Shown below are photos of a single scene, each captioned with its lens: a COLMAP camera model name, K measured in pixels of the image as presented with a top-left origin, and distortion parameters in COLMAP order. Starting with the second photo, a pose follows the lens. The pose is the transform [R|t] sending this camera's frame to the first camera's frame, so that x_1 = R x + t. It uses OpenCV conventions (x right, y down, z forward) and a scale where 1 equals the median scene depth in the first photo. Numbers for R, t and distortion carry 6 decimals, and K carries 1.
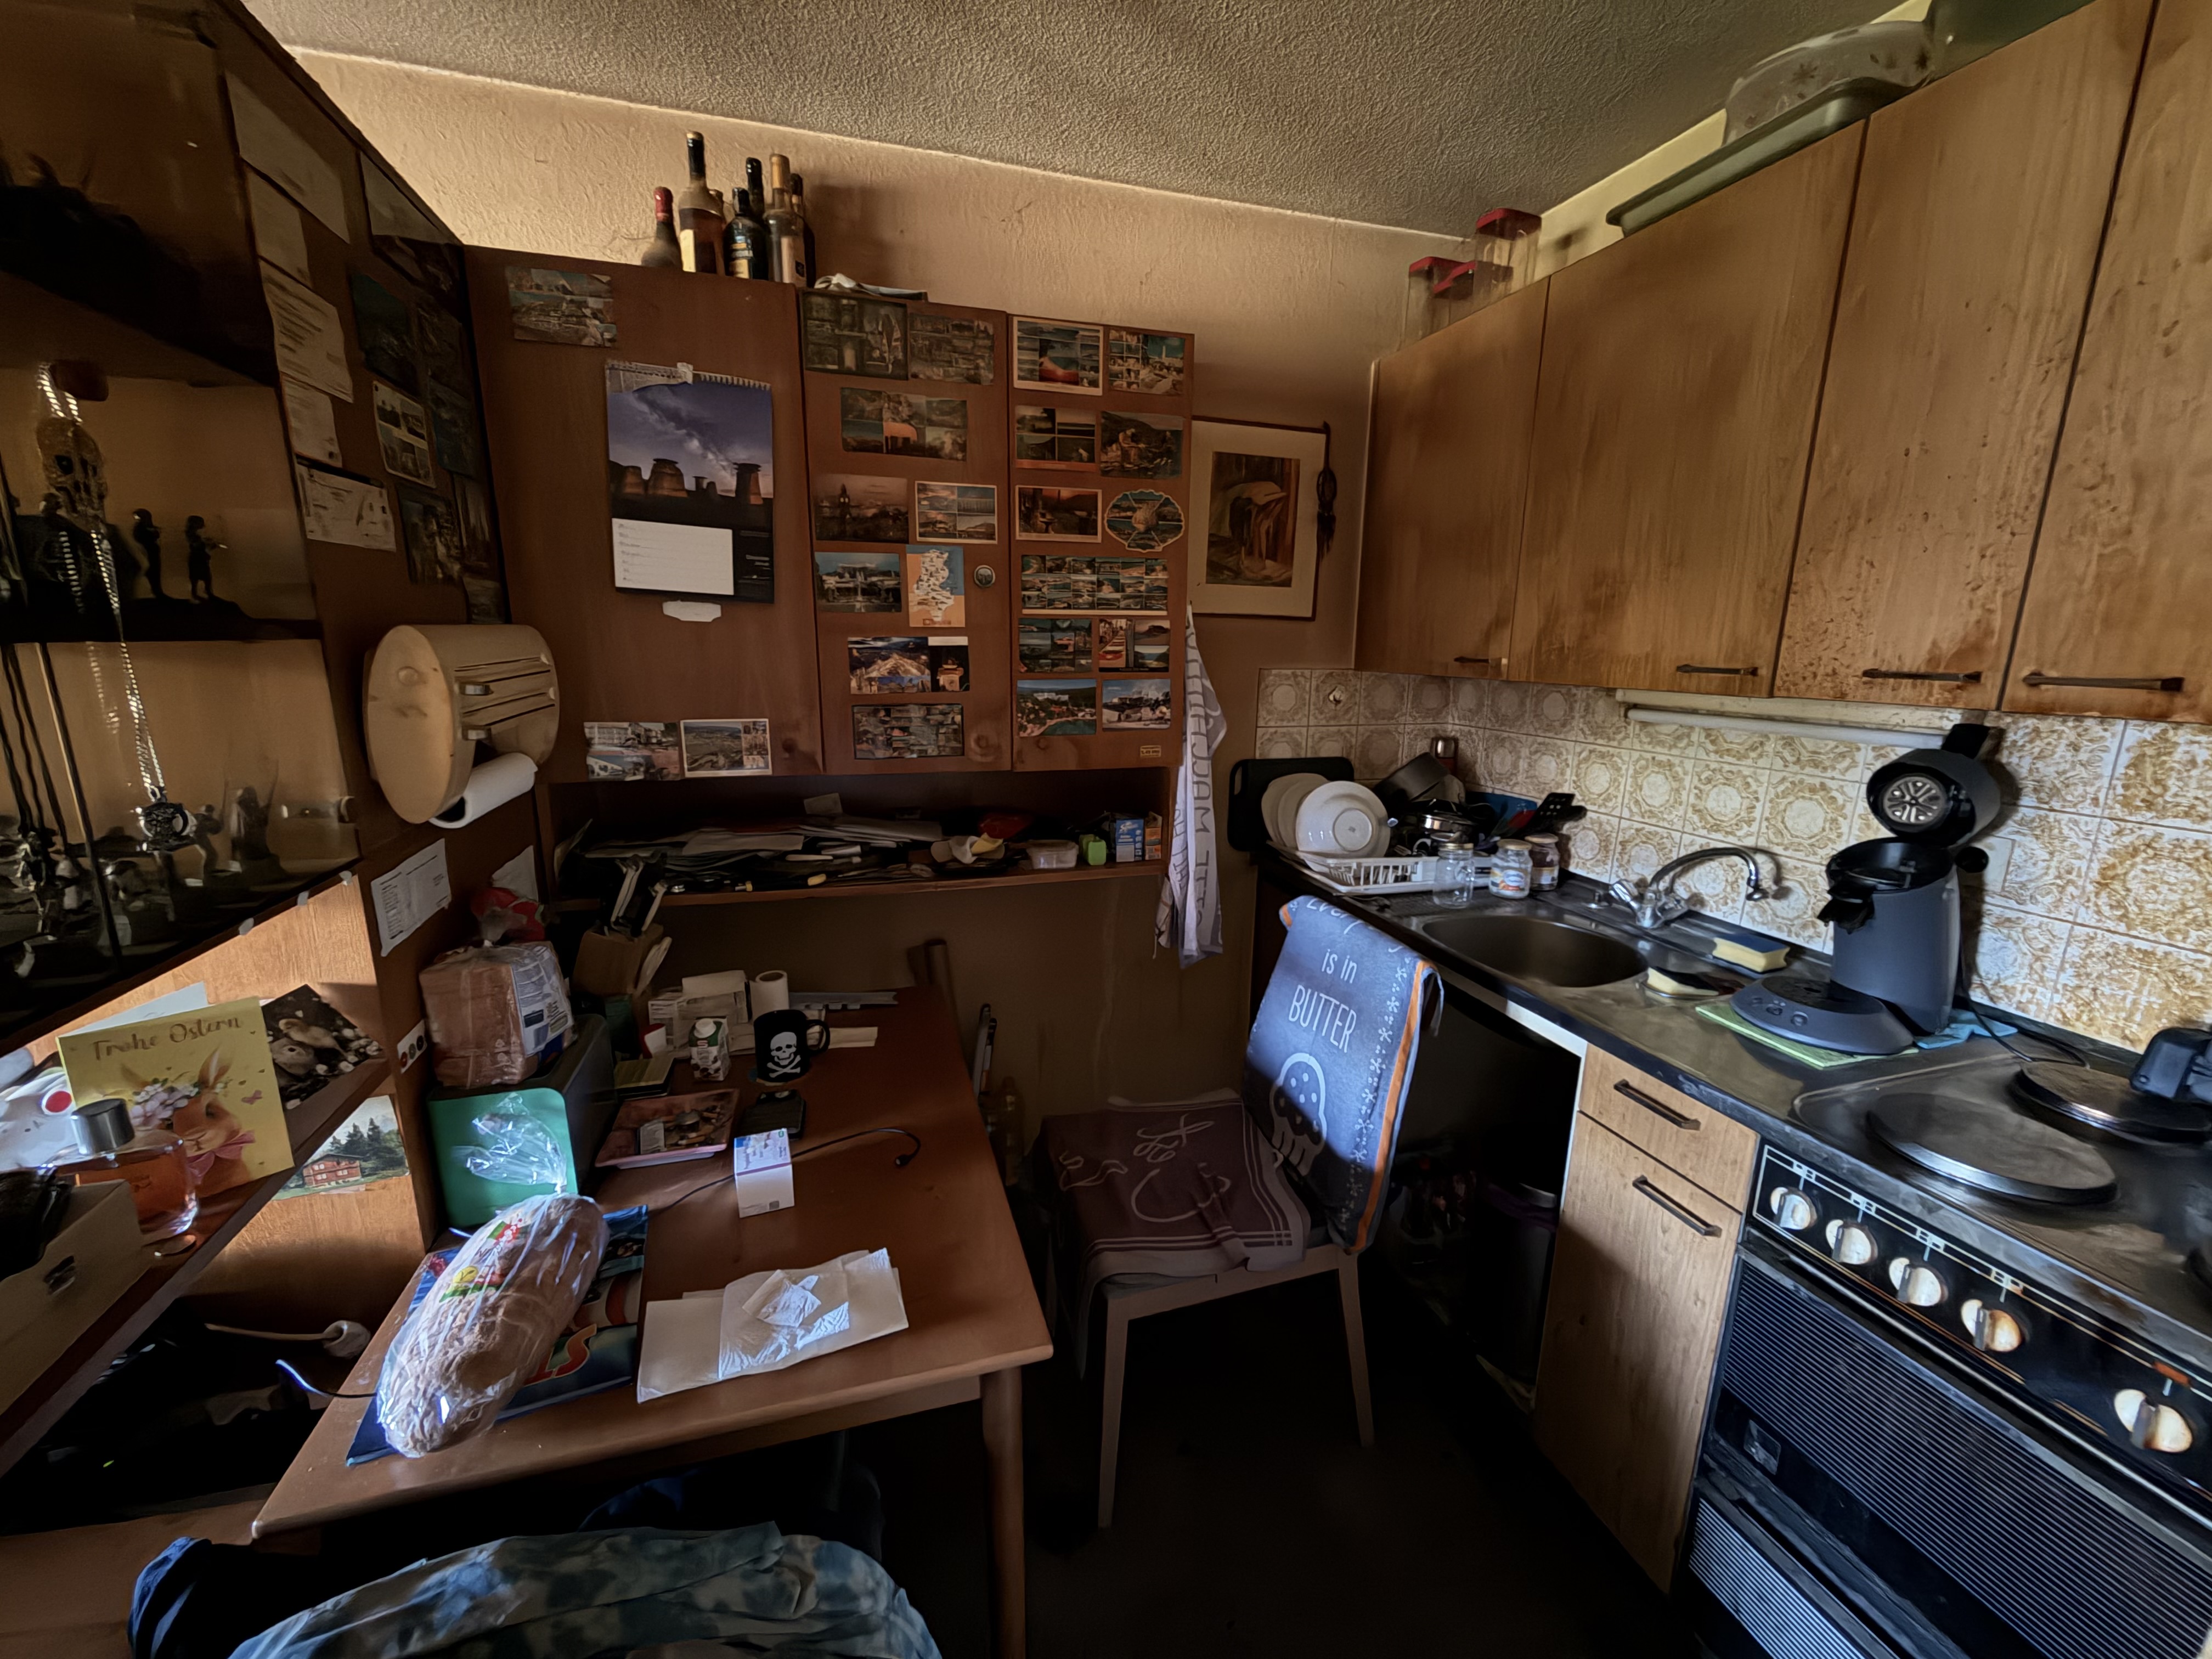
lens RADIAL K [[882.7, 0, 1104.5], [0, 882.7, 827.4], [0, 0, 1]] dist [0.001072, 0.000686]
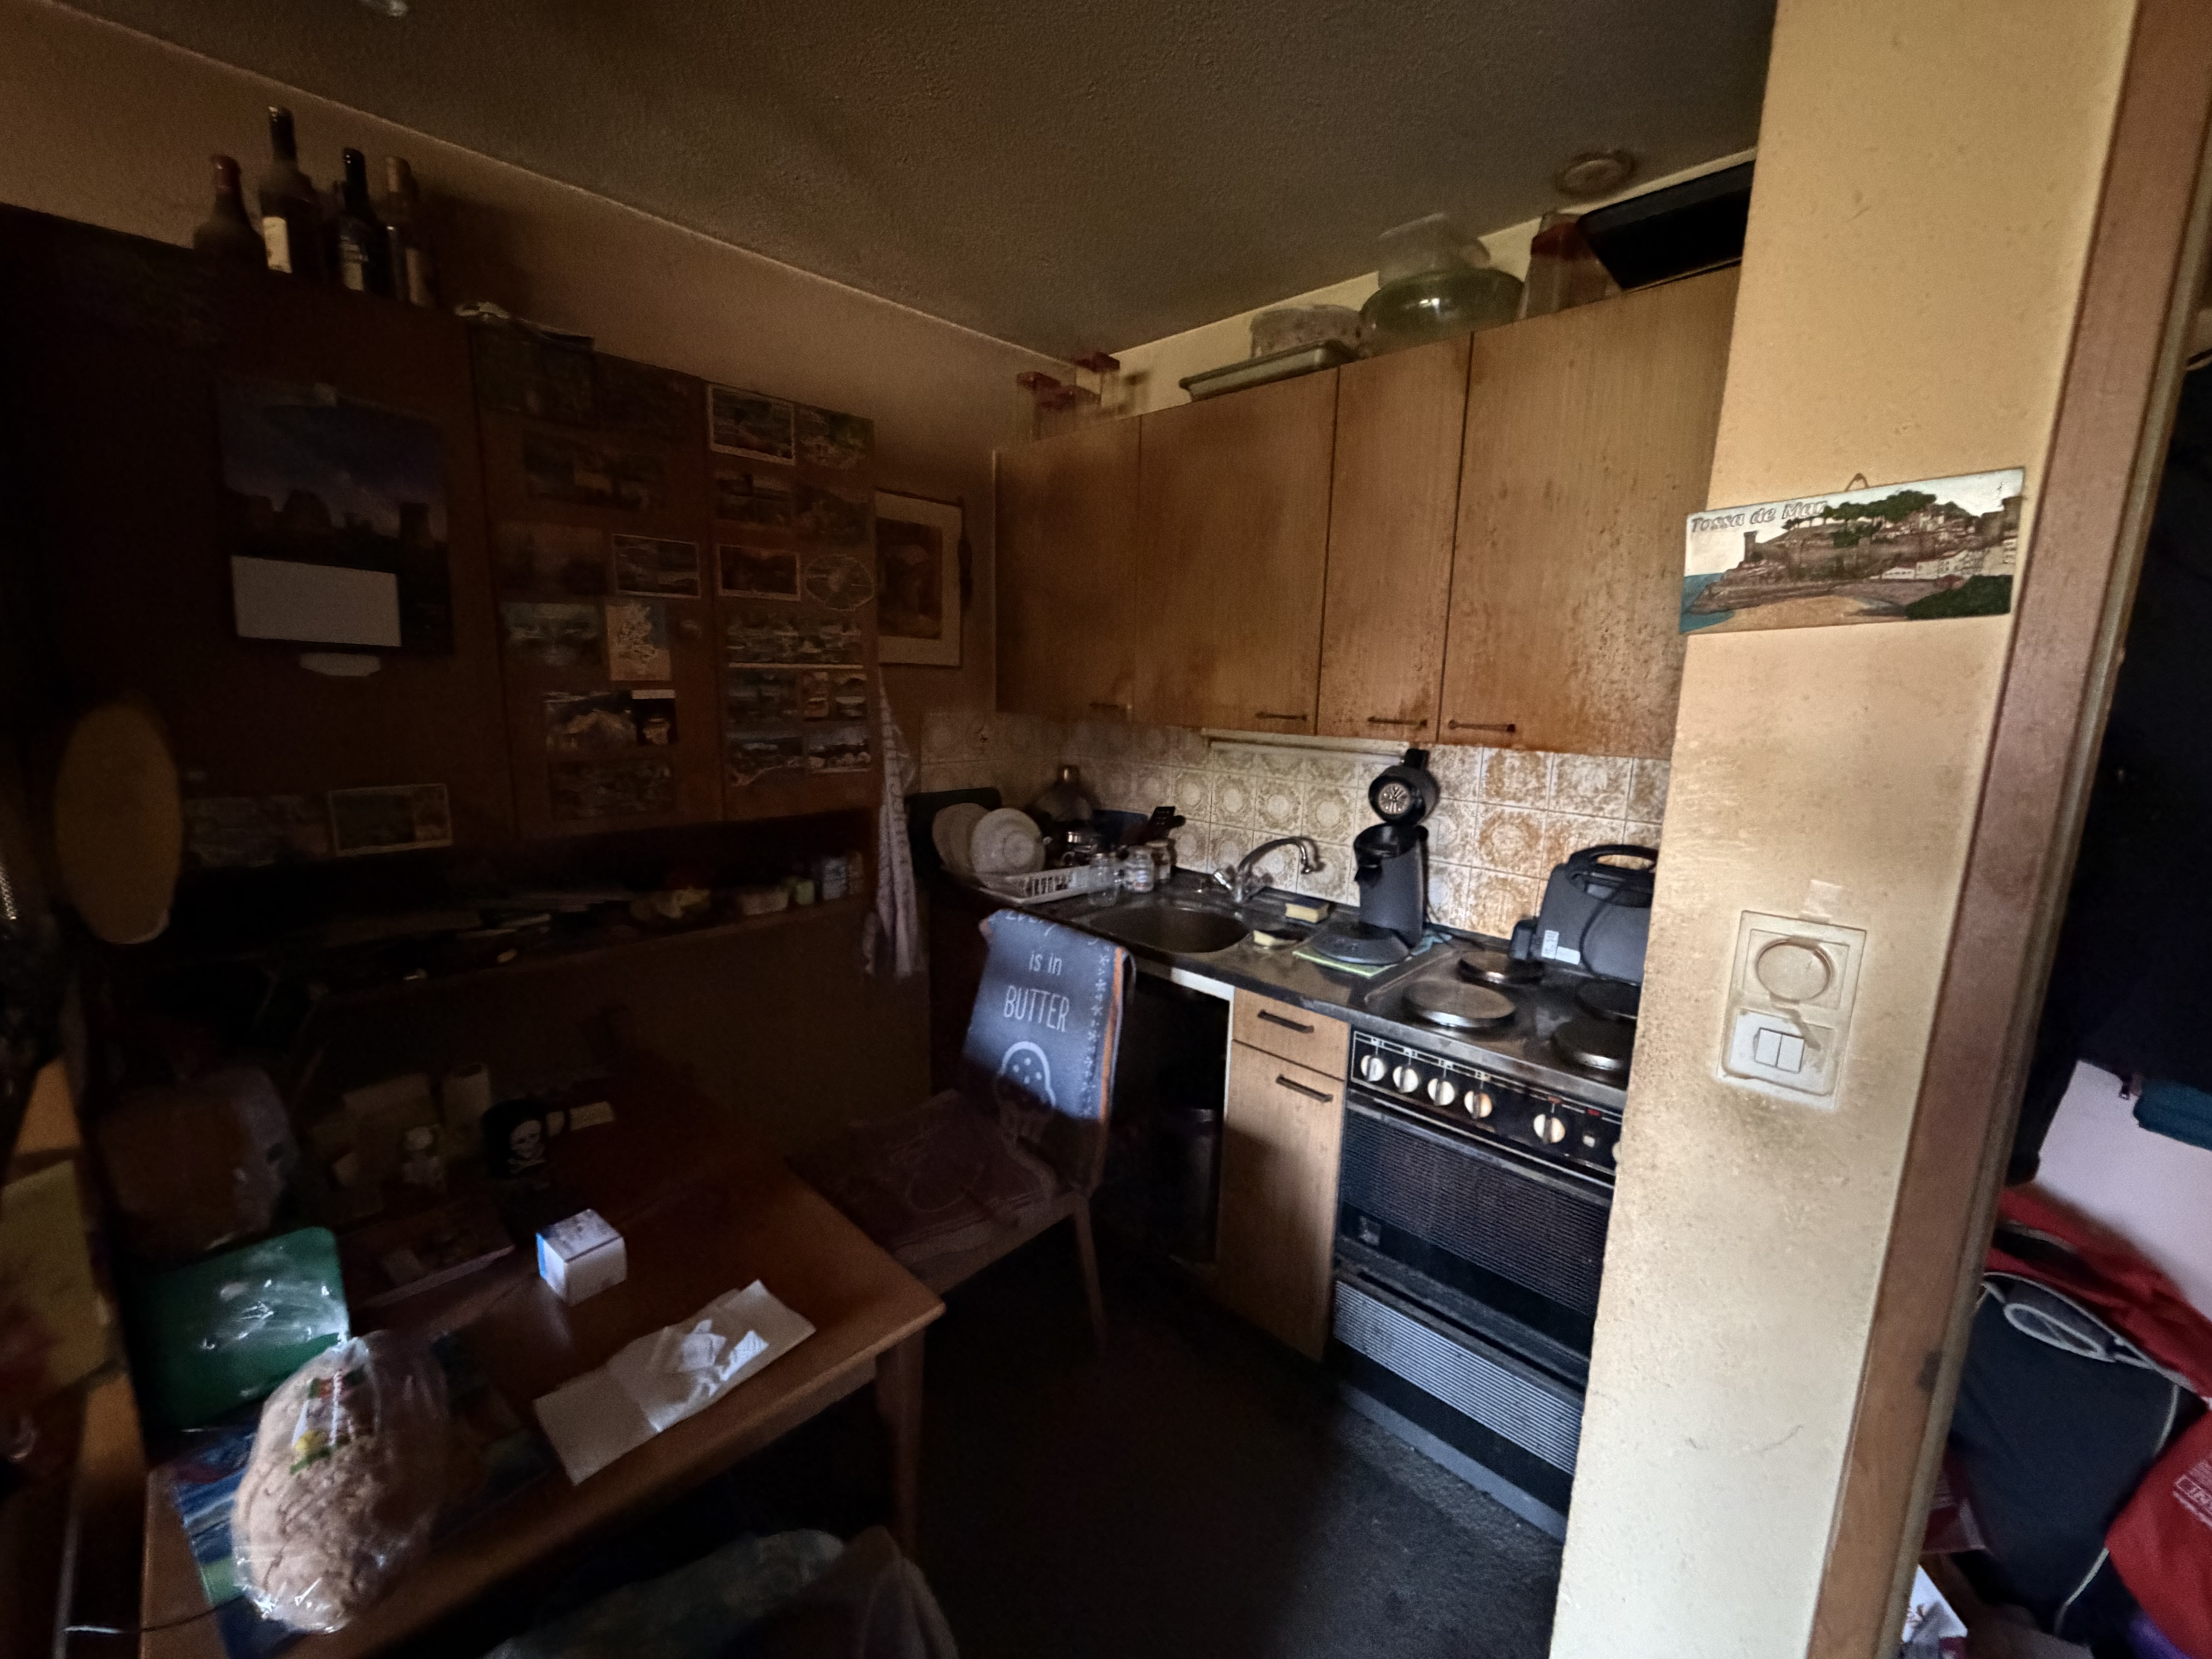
lens RADIAL K [[882.7, 0, 1098.4], [0, 882.7, 828.2], [0, 0, 1]] dist [0.001072, 0.000686]
pose [[0.876717, -0.076721, 0.474849, -0.234369], [0.089053, 0.996021, -0.003493, -0.016055], [-0.472692, 0.045349, 0.880060, -0.102253]]
